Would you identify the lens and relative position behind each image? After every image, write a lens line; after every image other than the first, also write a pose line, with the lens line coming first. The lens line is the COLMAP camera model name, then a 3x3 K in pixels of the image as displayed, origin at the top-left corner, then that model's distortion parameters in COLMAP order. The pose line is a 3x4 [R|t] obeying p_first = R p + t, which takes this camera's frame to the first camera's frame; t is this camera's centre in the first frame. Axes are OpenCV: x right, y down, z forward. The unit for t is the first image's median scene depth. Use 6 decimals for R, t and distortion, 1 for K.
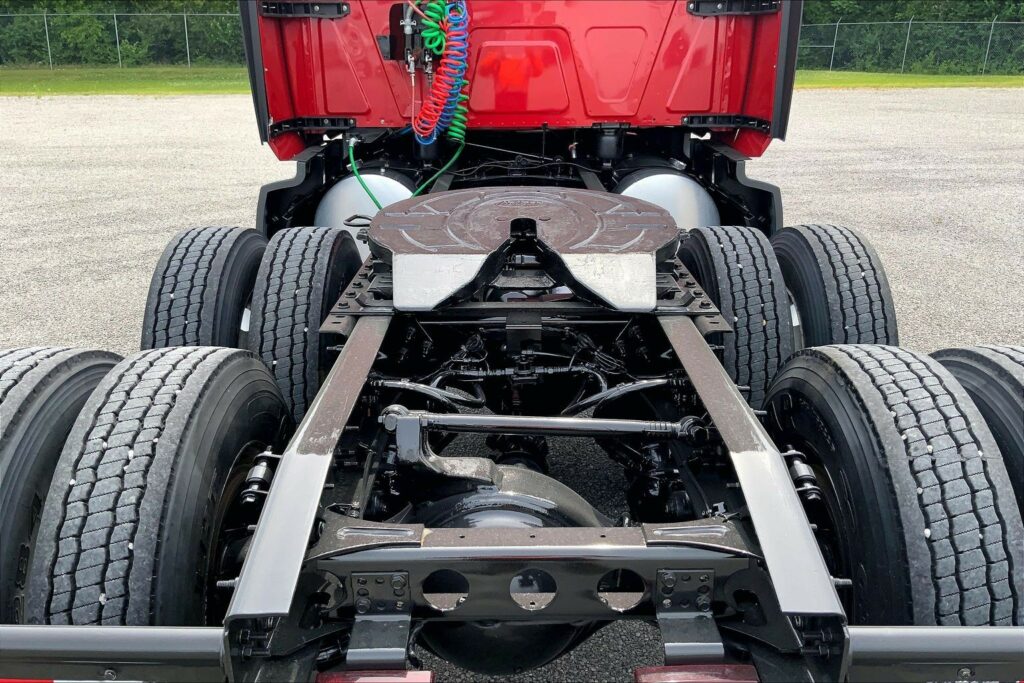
lens RADIAL K [[850.3, 0, 511.0], [0, 850.3, 355.1], [0, 0, 1]] dist [0.100908, -0.179414]
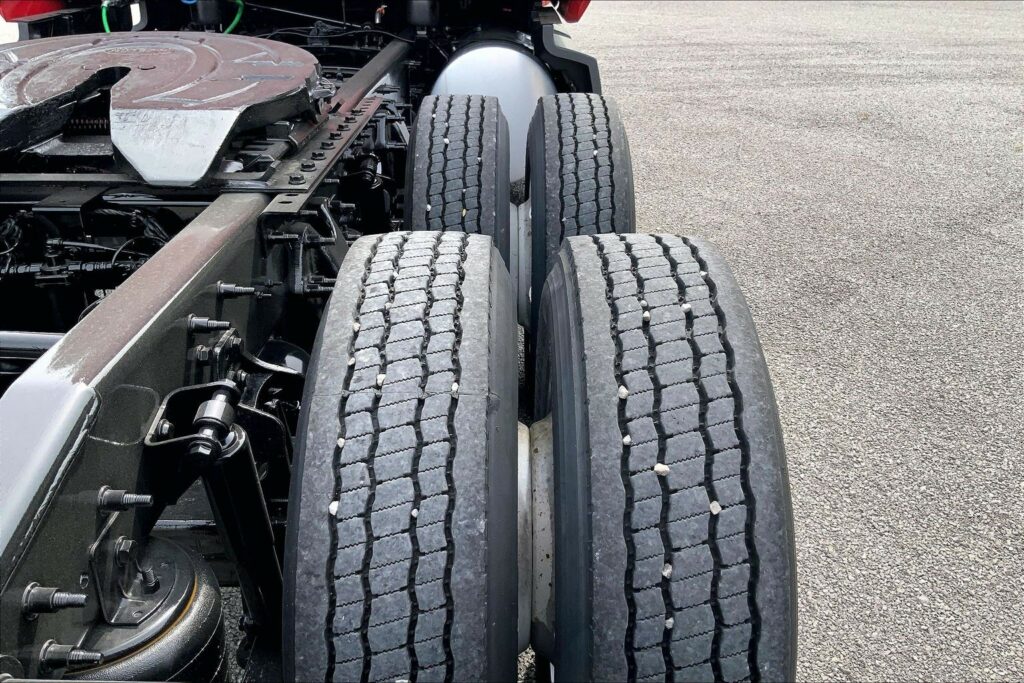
lens RADIAL K [[850.3, 0, 511.0], [0, 850.3, 355.1], [0, 0, 1]] dist [0.100908, -0.179414]
pose [[0.999945, 0.006299, 0.008400, 0.324419], [-0.007127, 0.994714, 0.102438, 0.011984], [-0.007710, -0.102493, 0.994704, 0.191852]]
